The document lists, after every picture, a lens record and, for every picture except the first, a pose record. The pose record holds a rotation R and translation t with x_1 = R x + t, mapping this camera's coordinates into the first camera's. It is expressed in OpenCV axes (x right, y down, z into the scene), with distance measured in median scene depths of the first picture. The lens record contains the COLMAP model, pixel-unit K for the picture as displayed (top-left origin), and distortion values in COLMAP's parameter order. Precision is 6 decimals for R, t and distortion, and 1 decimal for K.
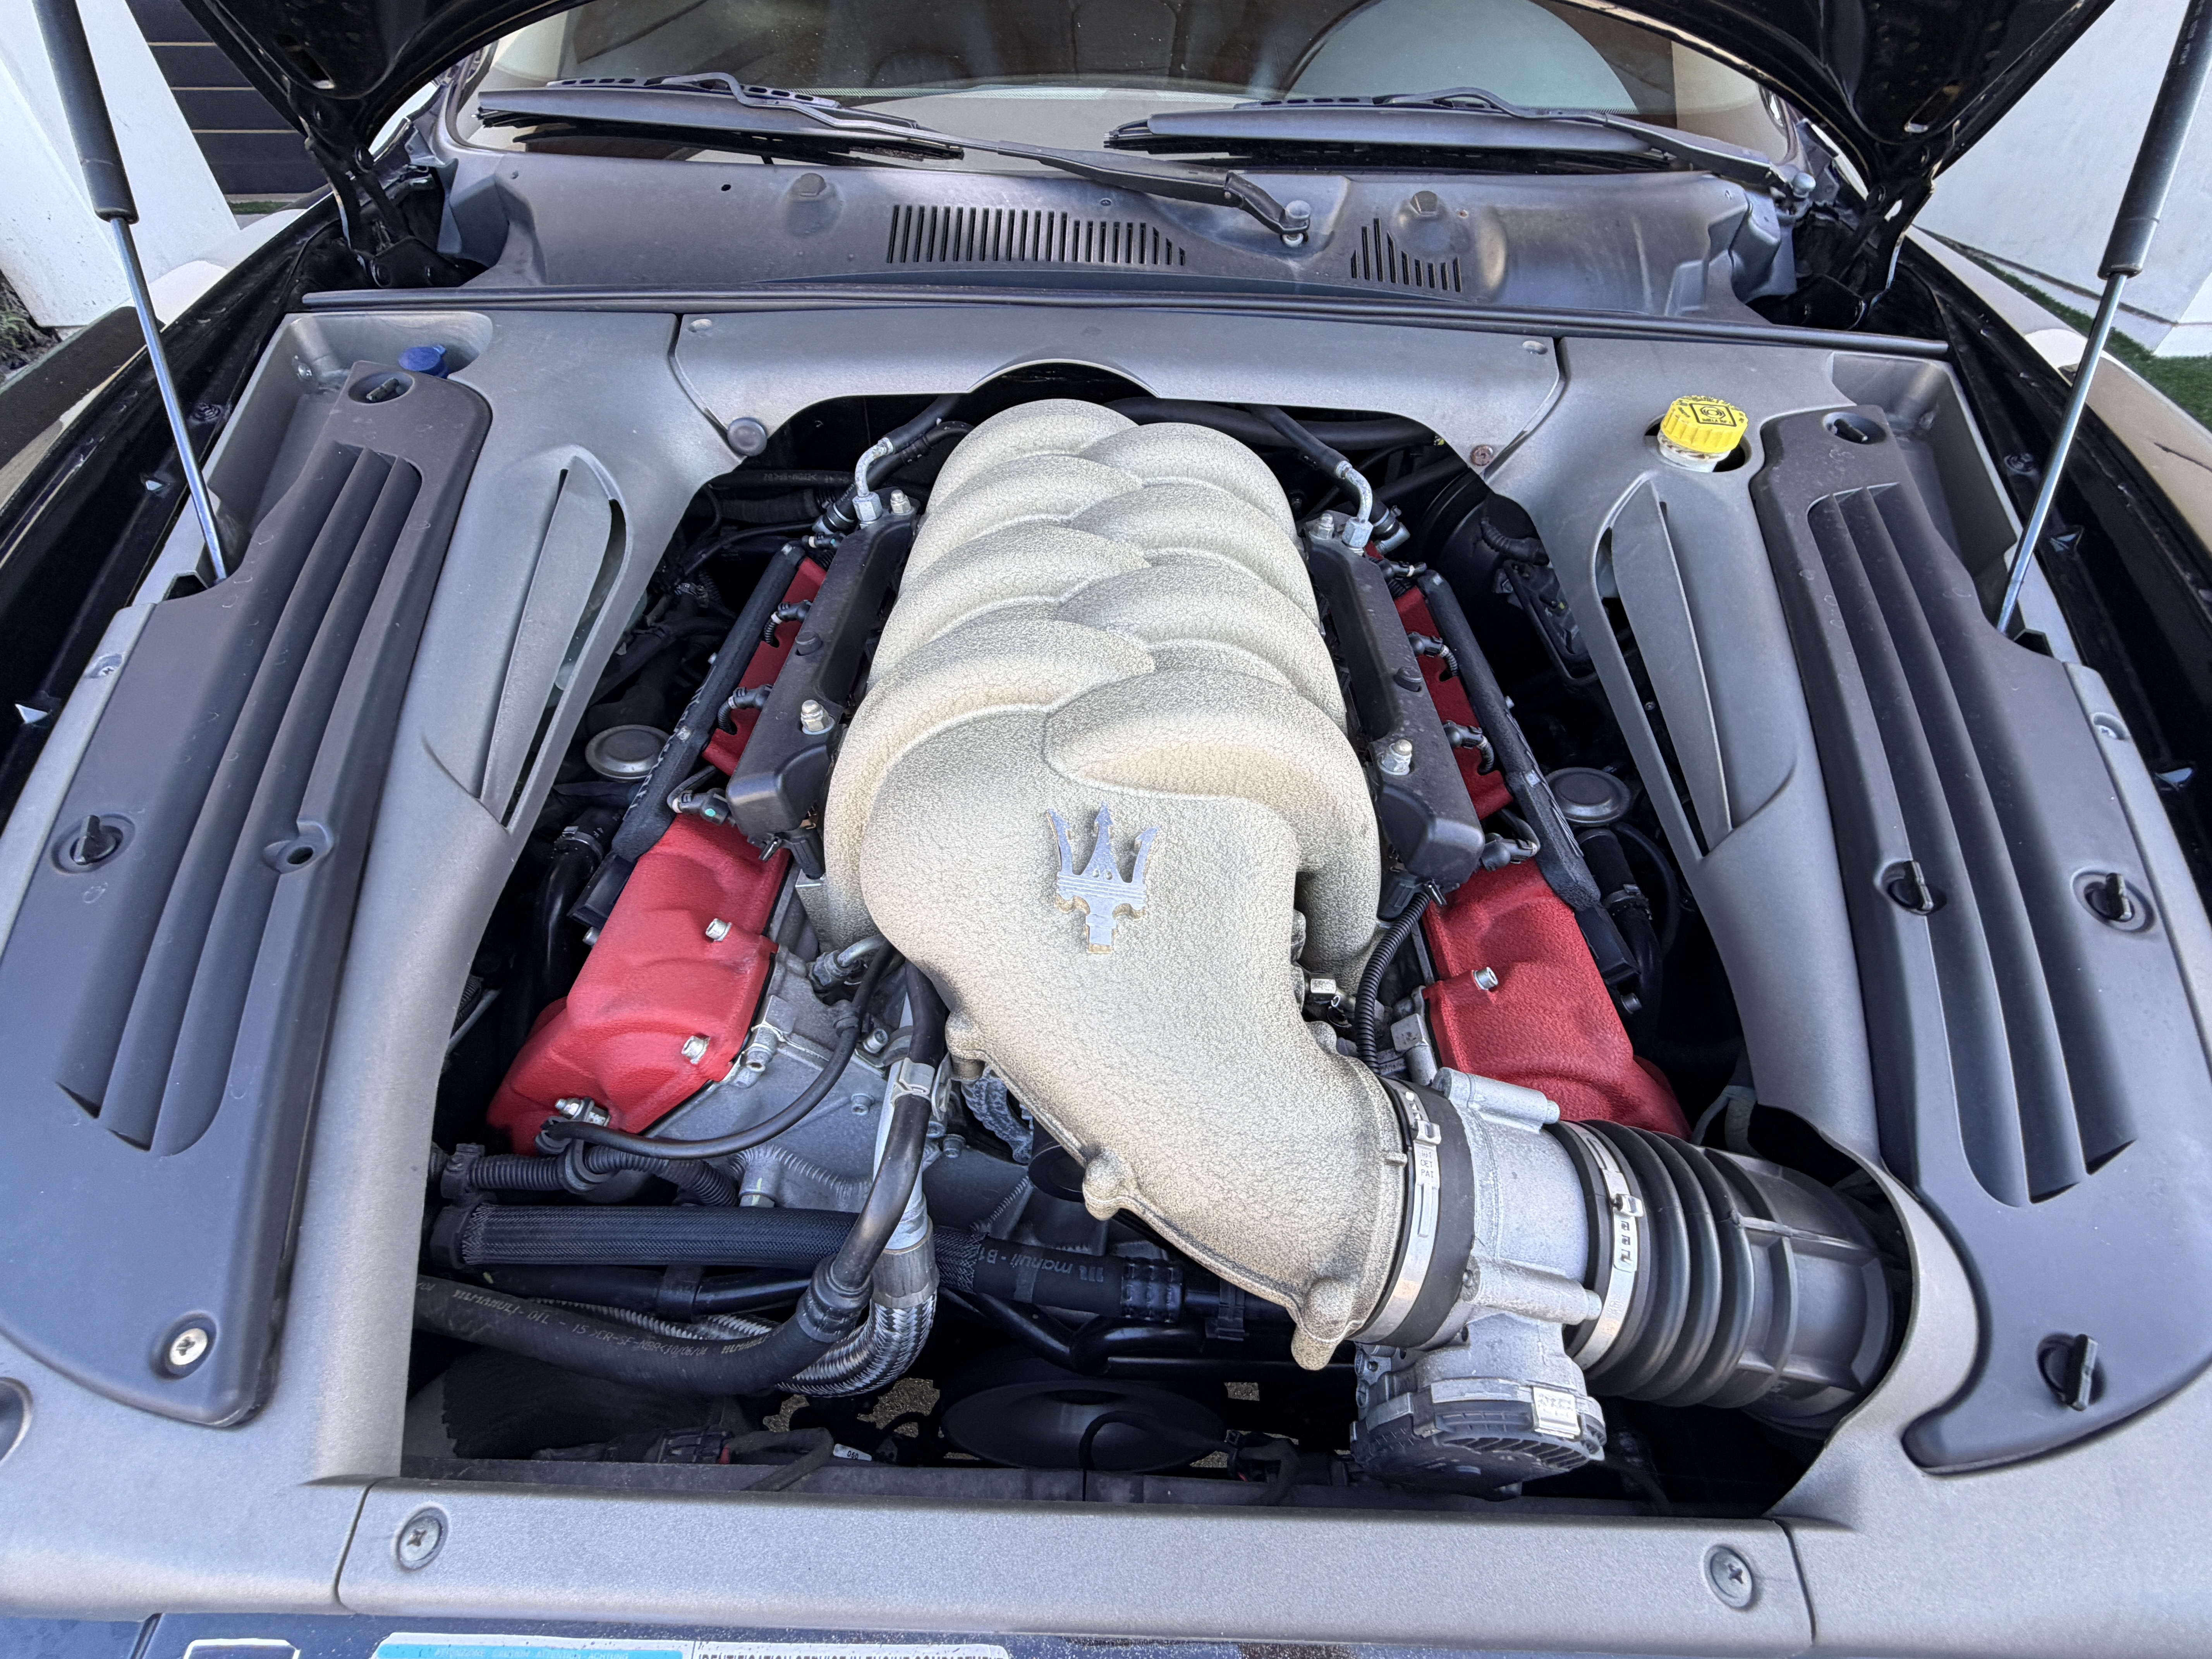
lens RADIAL K [[1004.7, 0, 1096.7], [0, 1004.7, 837.5], [0, 0, 1]] dist [-0.003073, 0.002211]
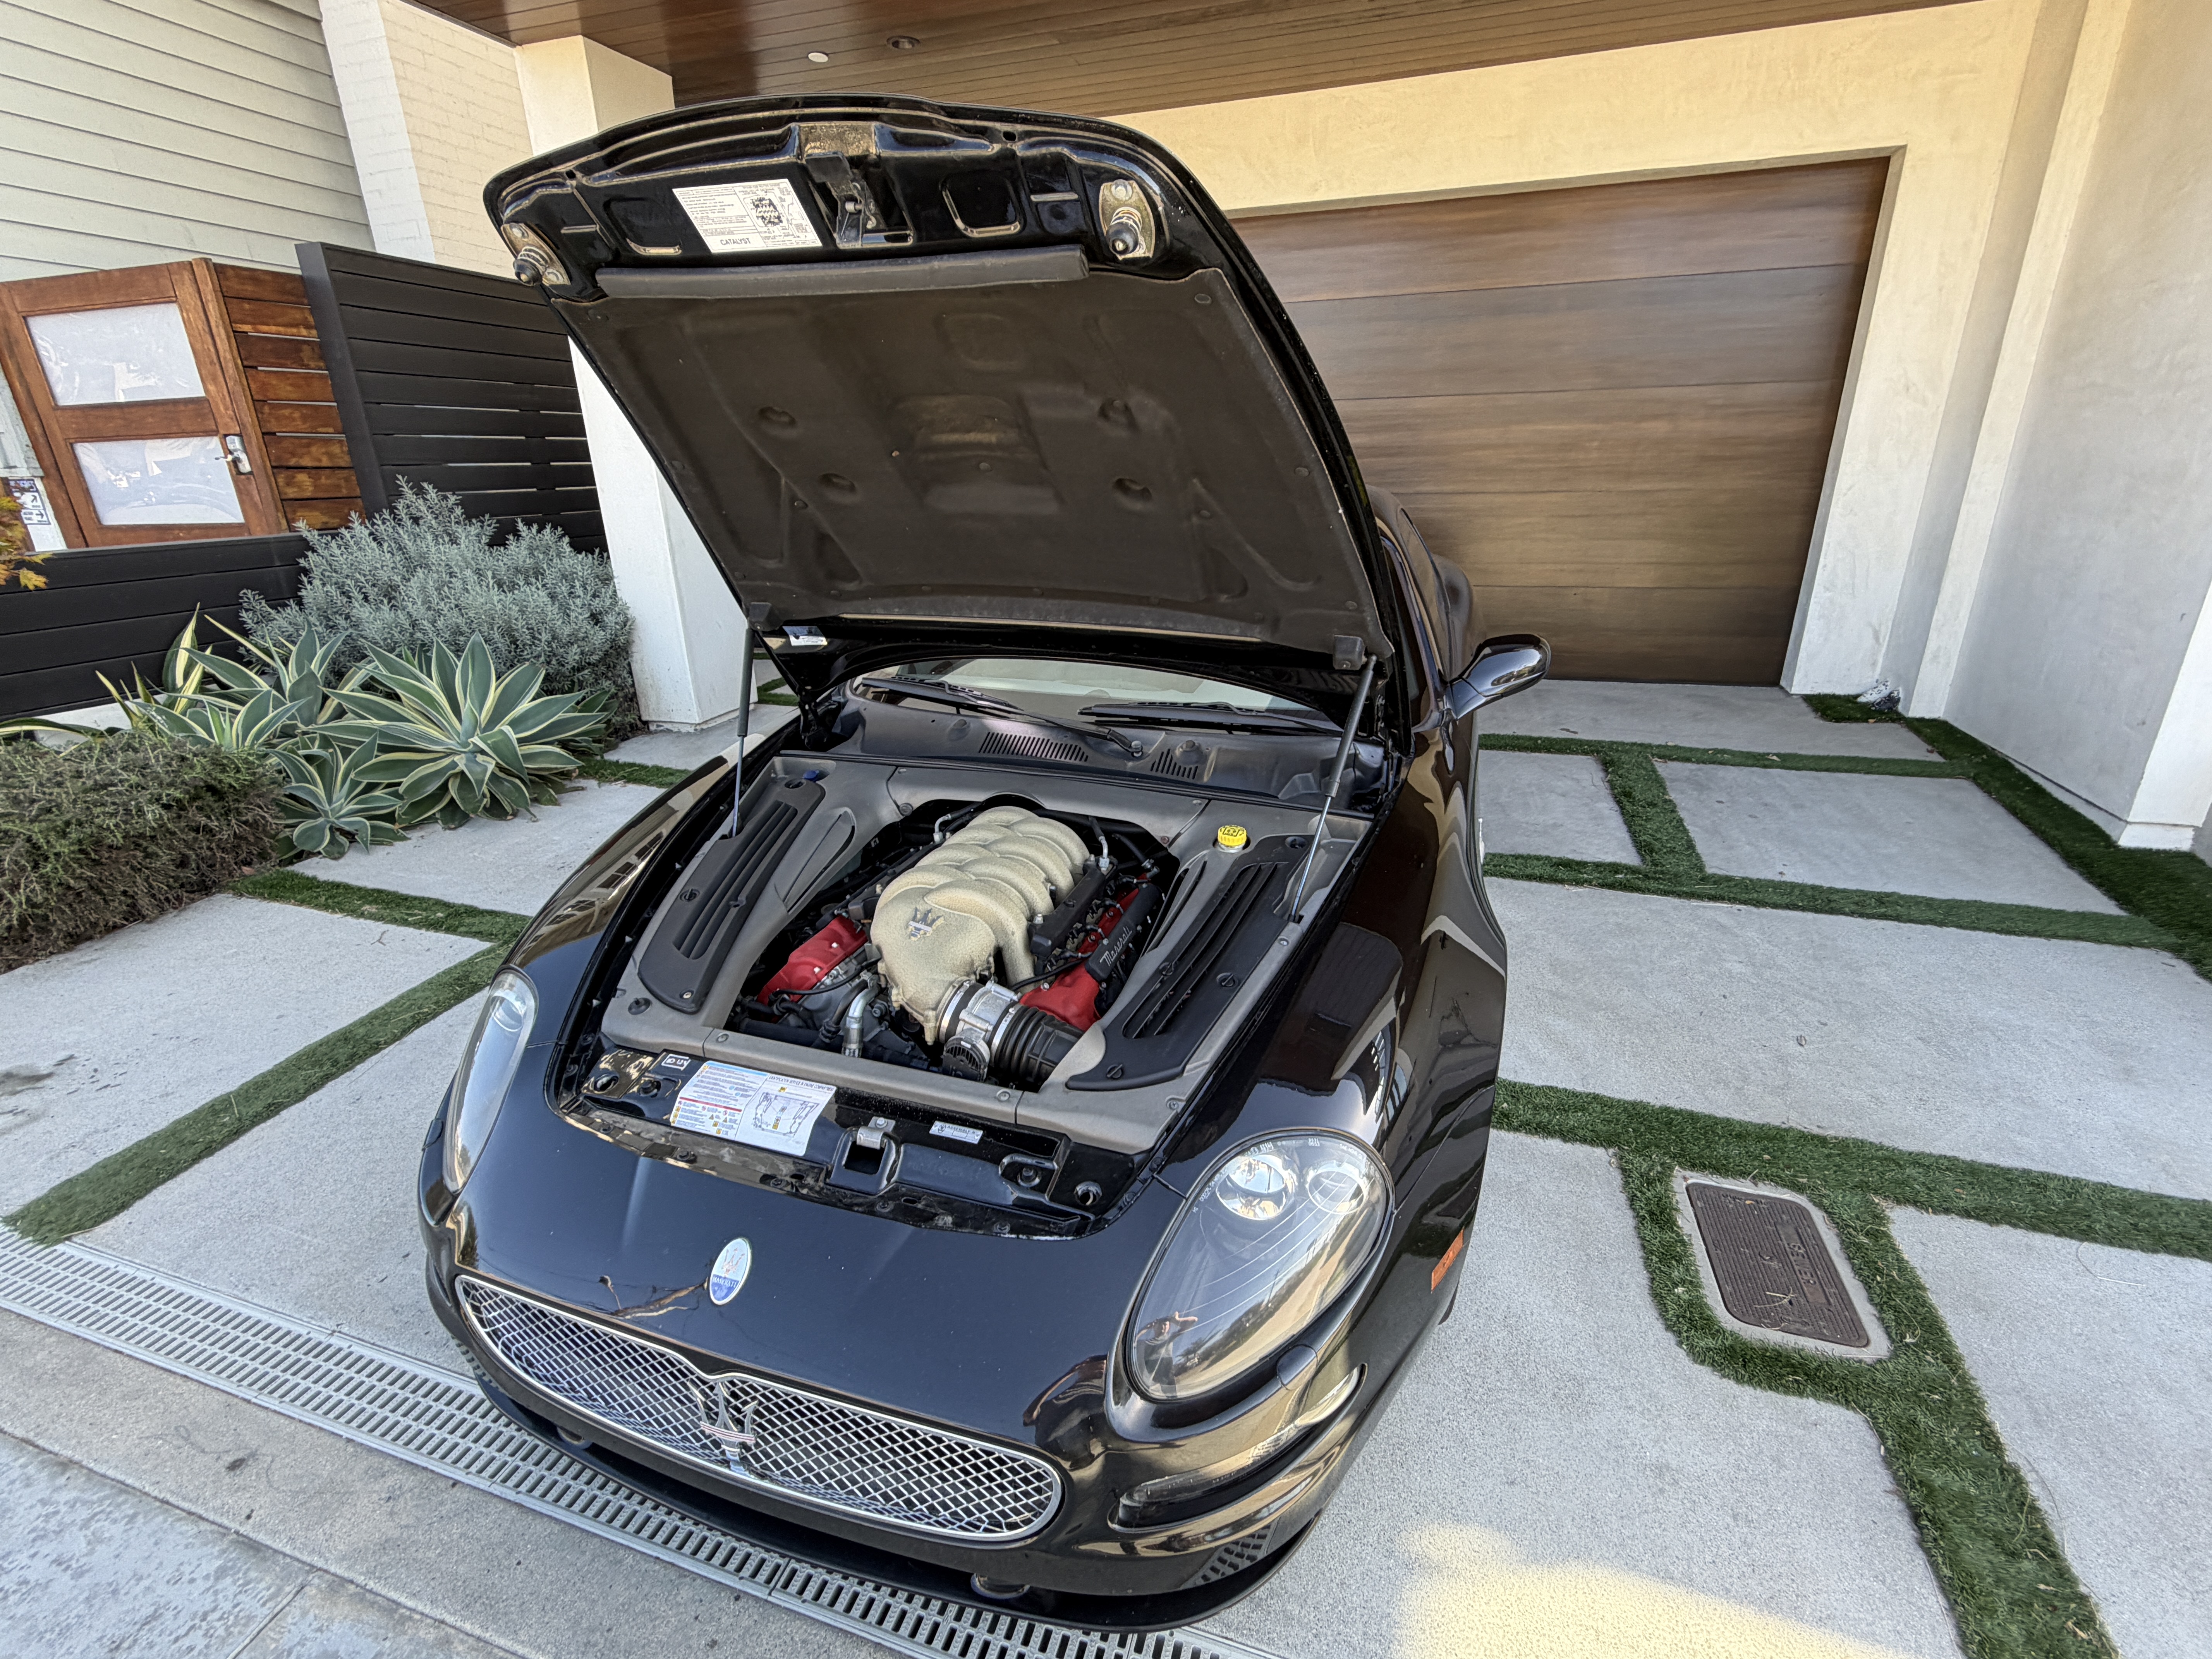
lens RADIAL K [[1004.7, 0, 1102.2], [0, 1004.7, 830.8], [0, 0, 1]] dist [-0.003073, 0.002211]
pose [[0.955760, 0.086820, -0.281042, 0.966025], [-0.183298, 0.923049, -0.338206, 0.498147], [0.230053, 0.374758, 0.898127, -1.355642]]
